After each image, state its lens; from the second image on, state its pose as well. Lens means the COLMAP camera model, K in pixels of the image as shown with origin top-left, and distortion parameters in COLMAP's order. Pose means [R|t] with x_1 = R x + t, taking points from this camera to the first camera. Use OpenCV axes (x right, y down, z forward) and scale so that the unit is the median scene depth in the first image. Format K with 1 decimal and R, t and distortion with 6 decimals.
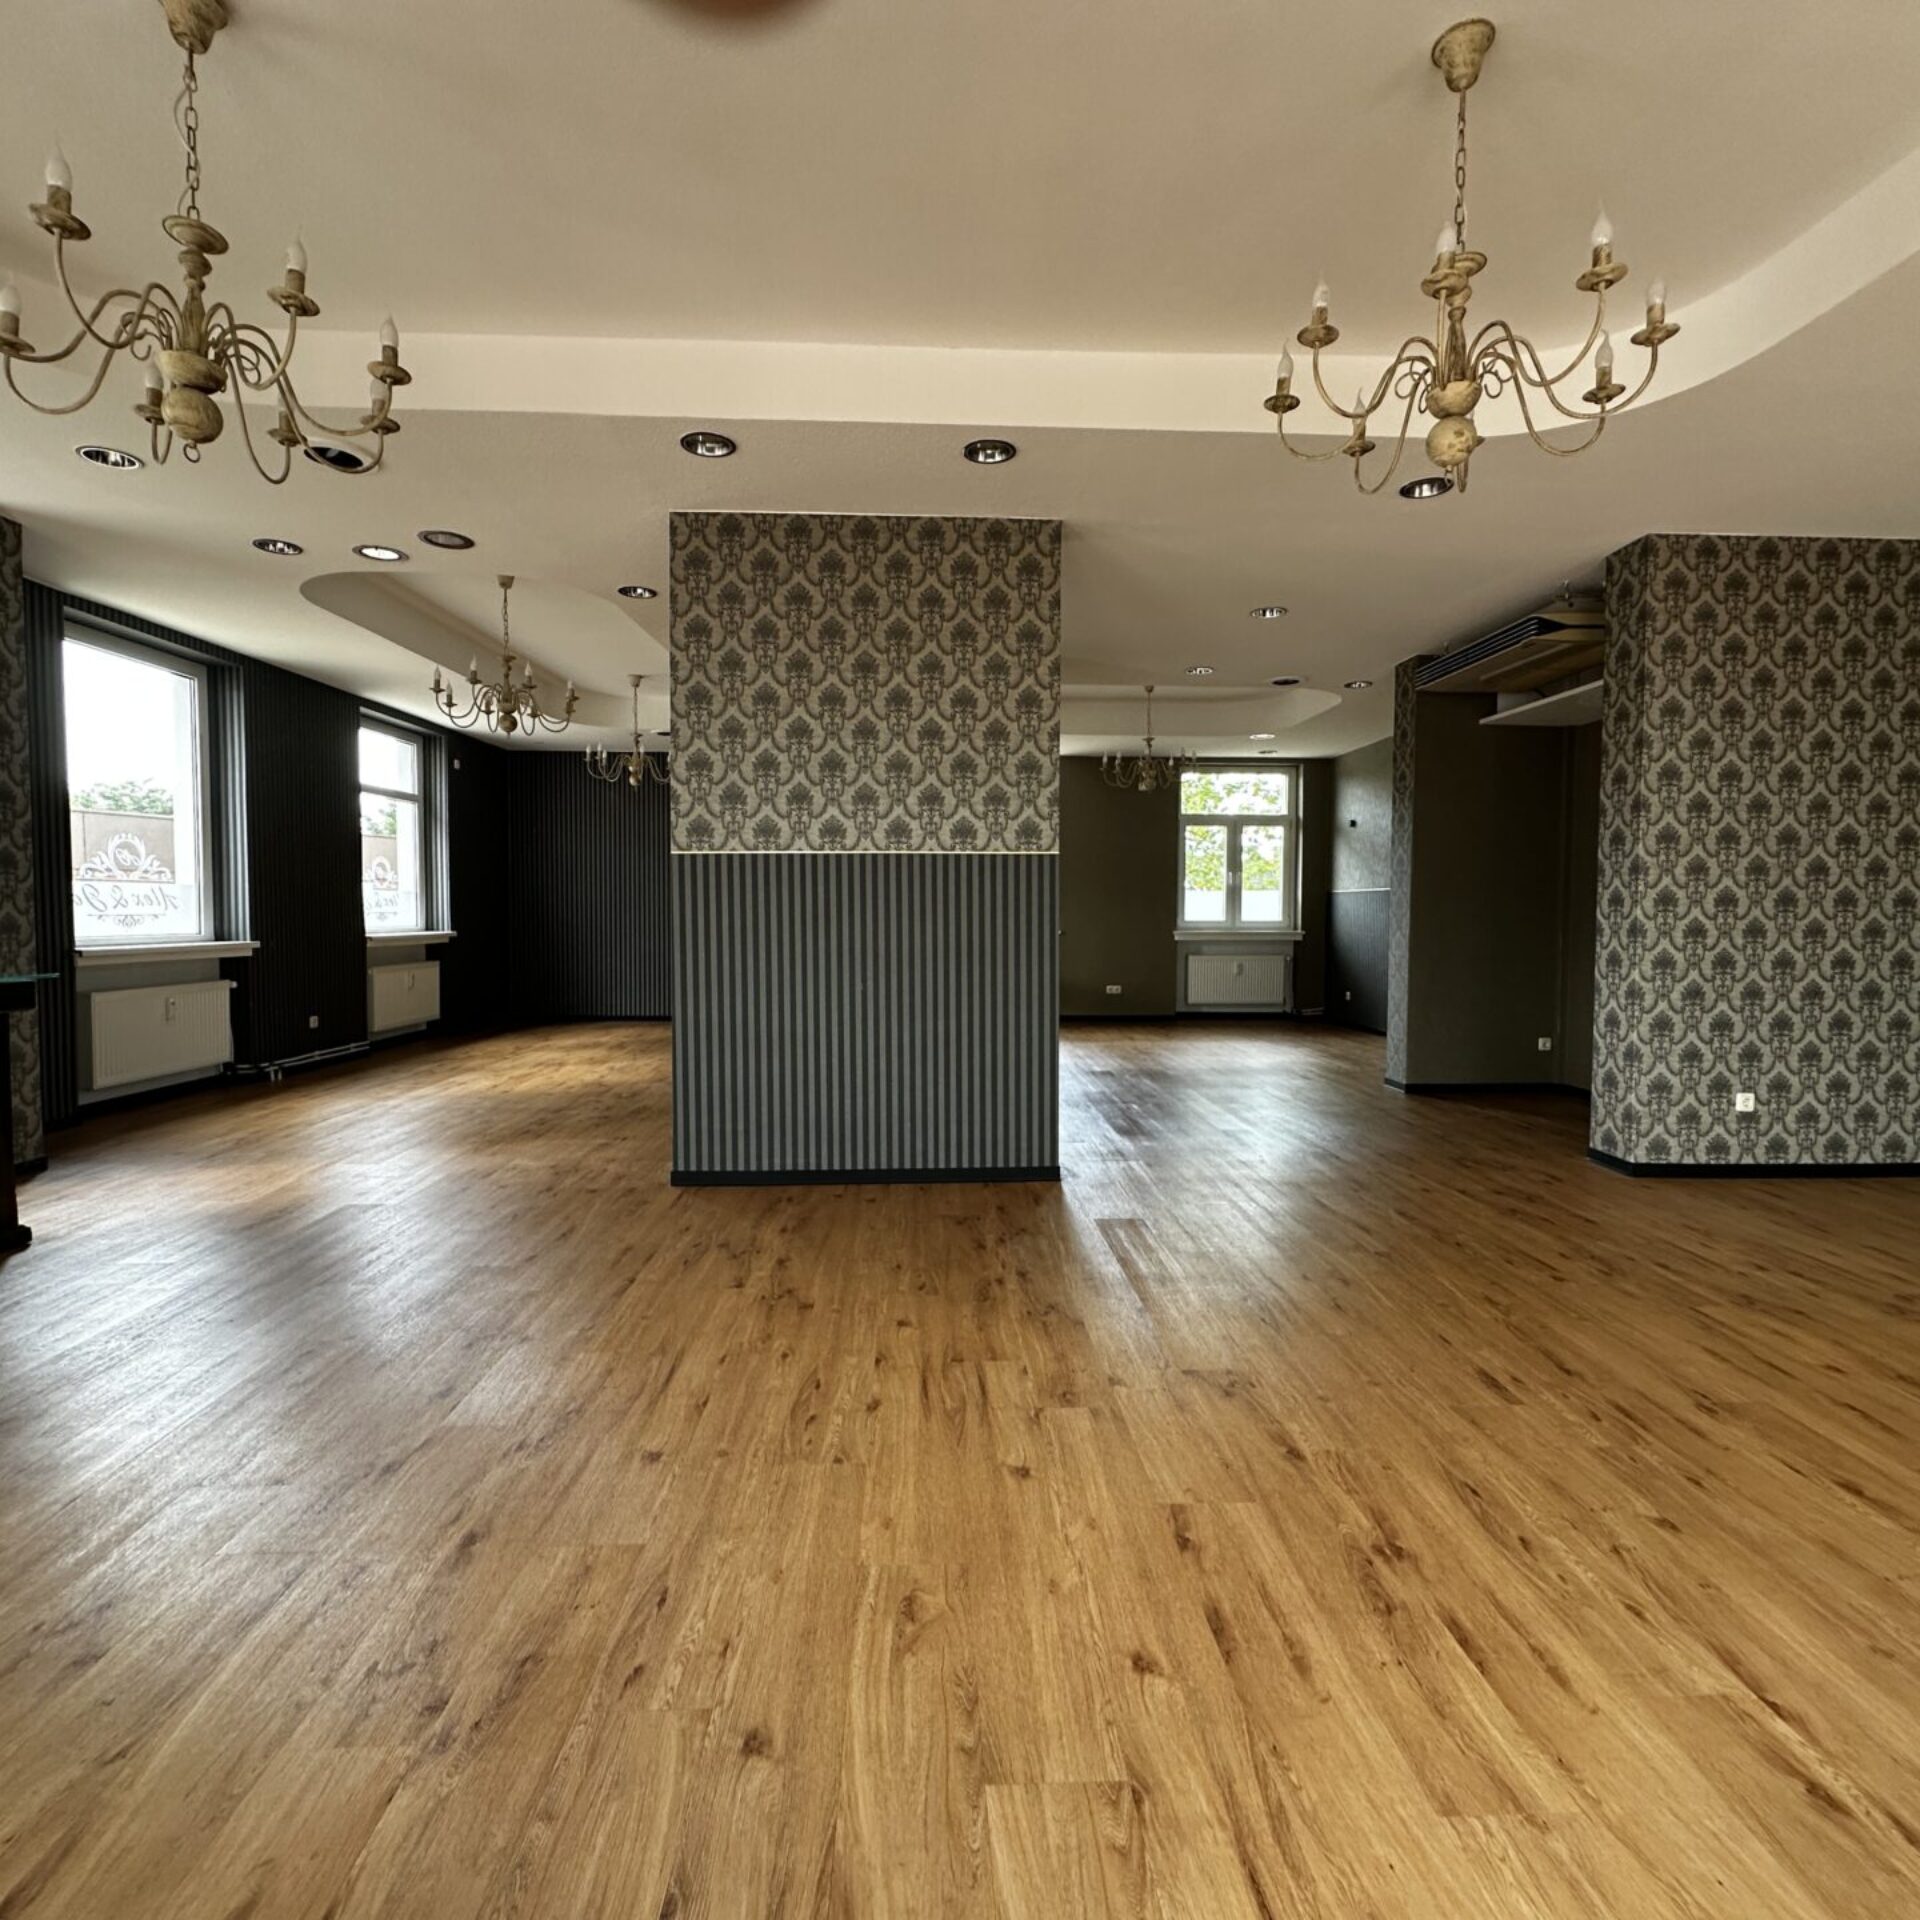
lens RADIAL K [[1011.9, 0, 960.4], [0, 1011.9, 957.1], [0, 0, 1]] dist [-0.002337, -0.000277]
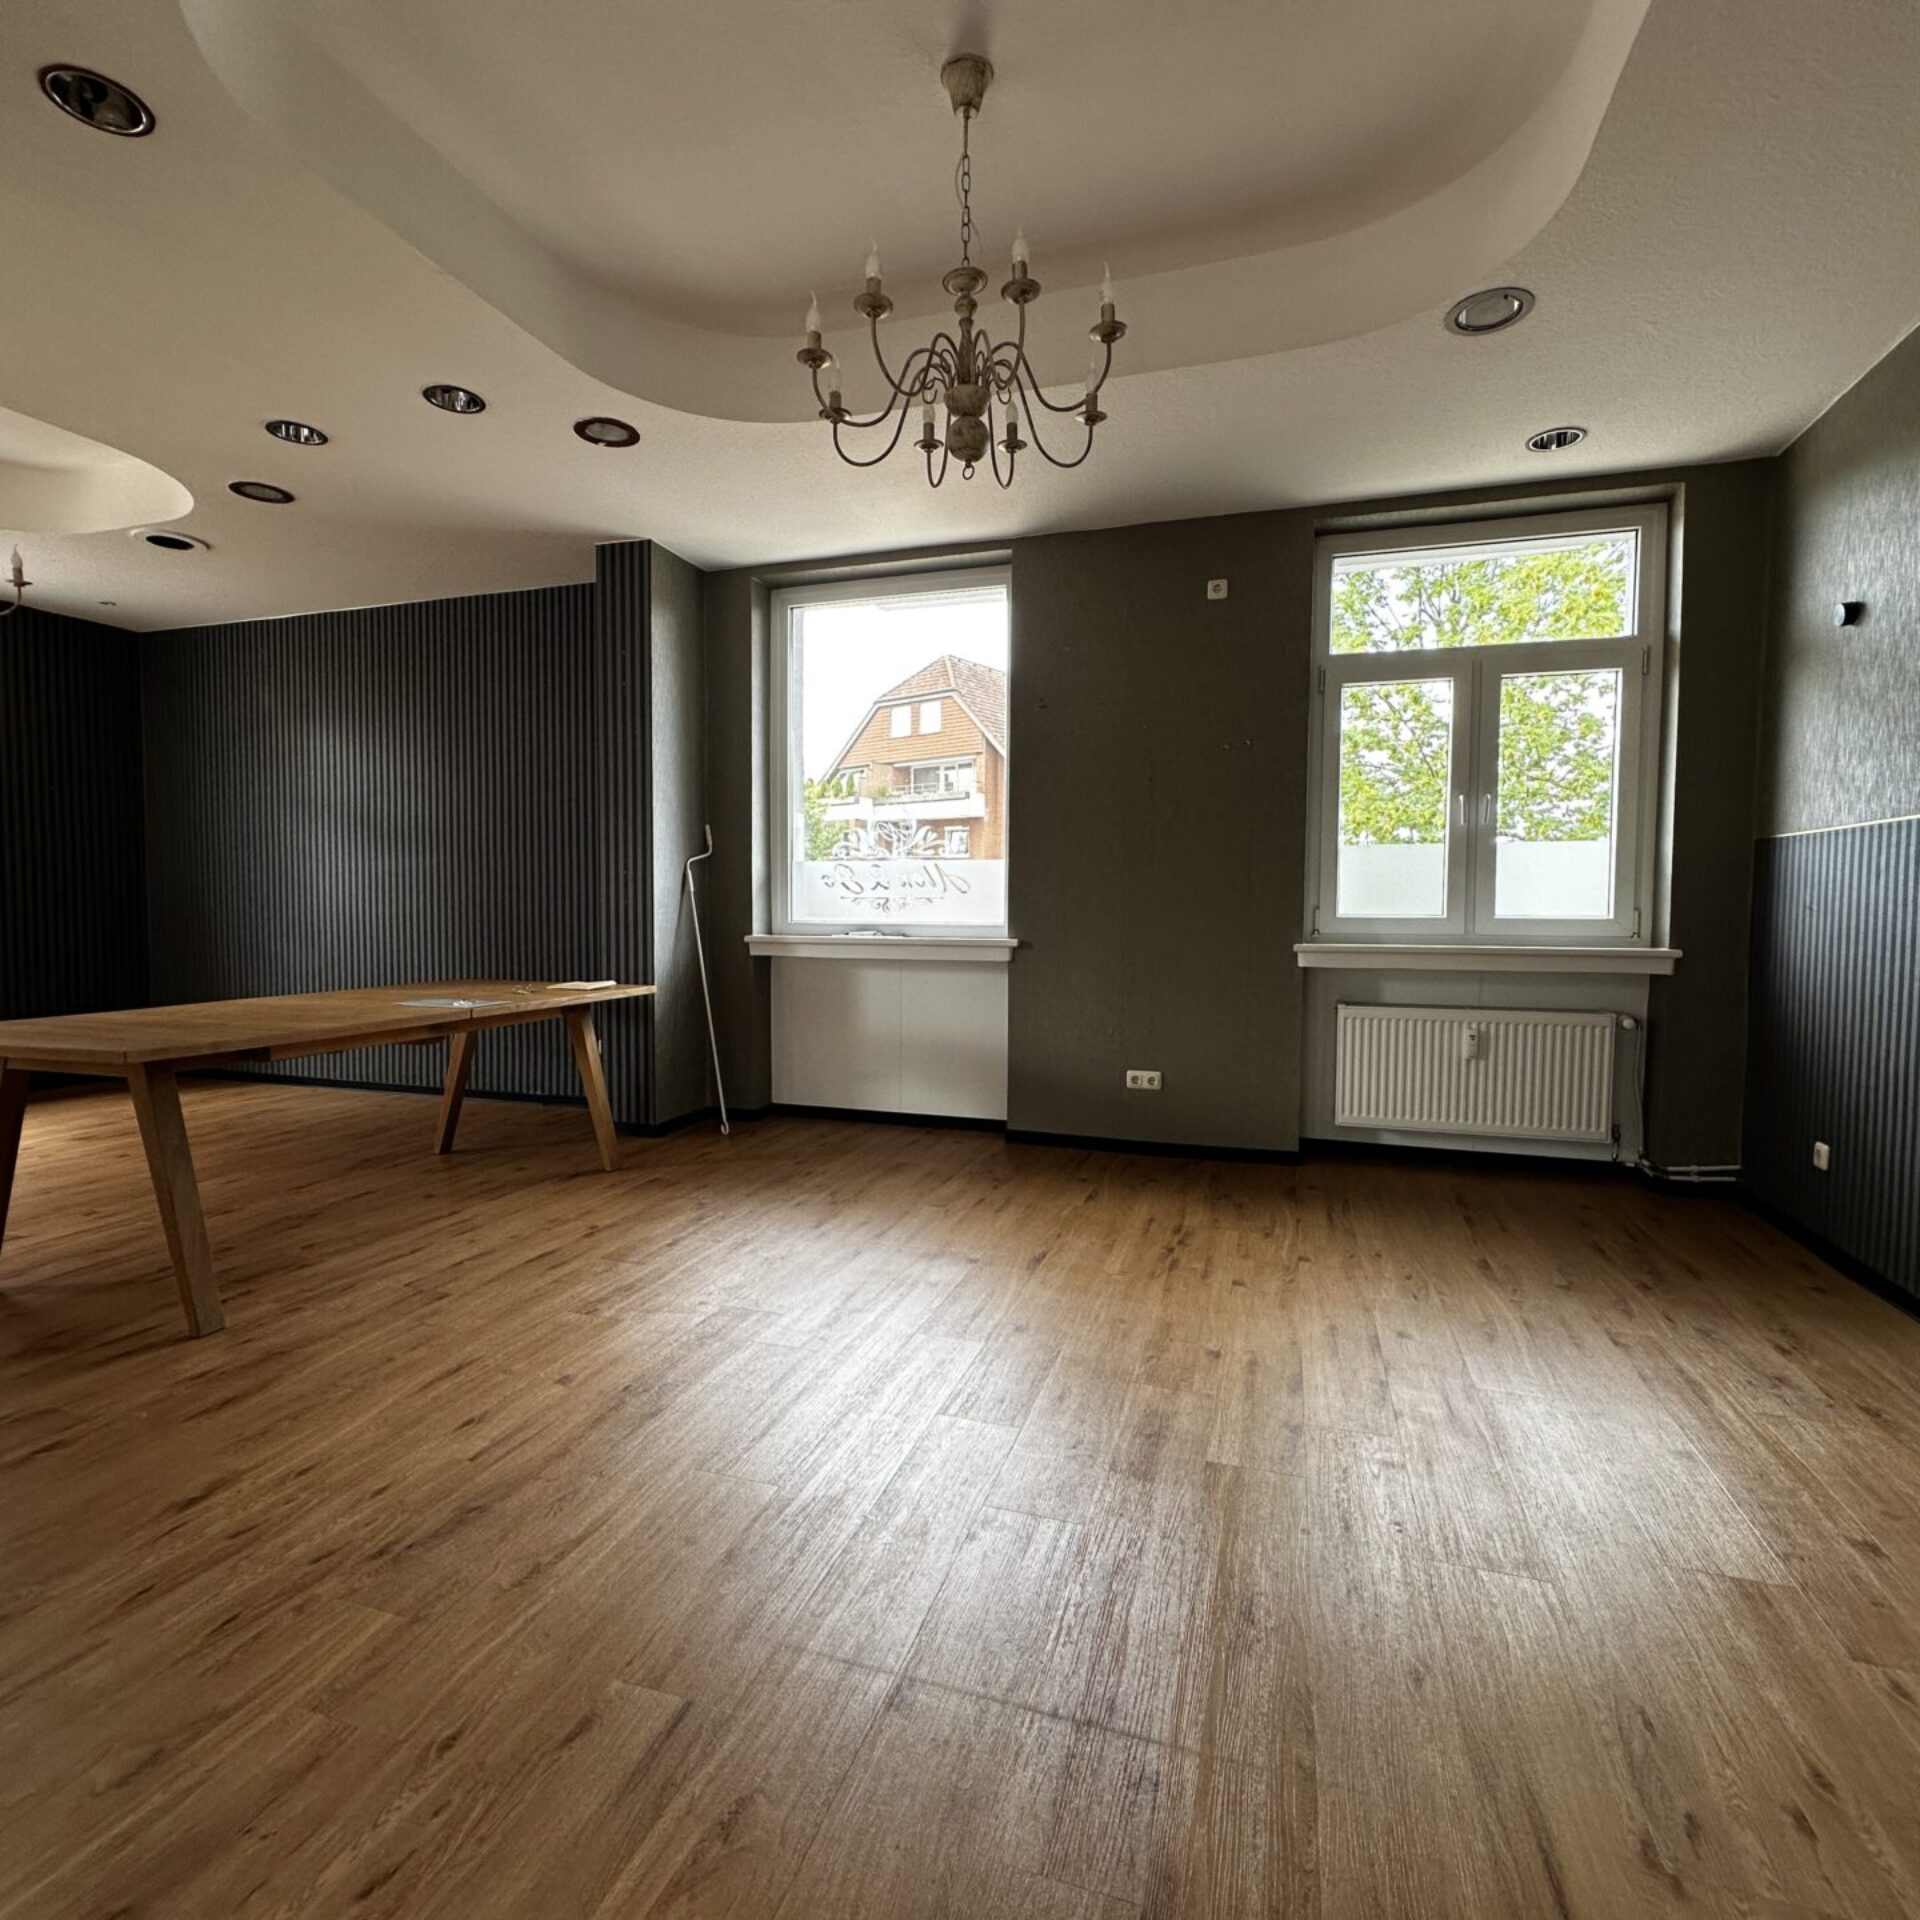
lens RADIAL K [[1011.9, 0, 959.7], [0, 1011.9, 949.4], [0, 0, 1]] dist [-0.002337, -0.000277]
pose [[0.936851, 0.018270, -0.349252, 0.222532], [-0.017762, 0.999831, 0.004658, -0.022694], [0.349278, 0.001839, 0.937017, 0.565923]]
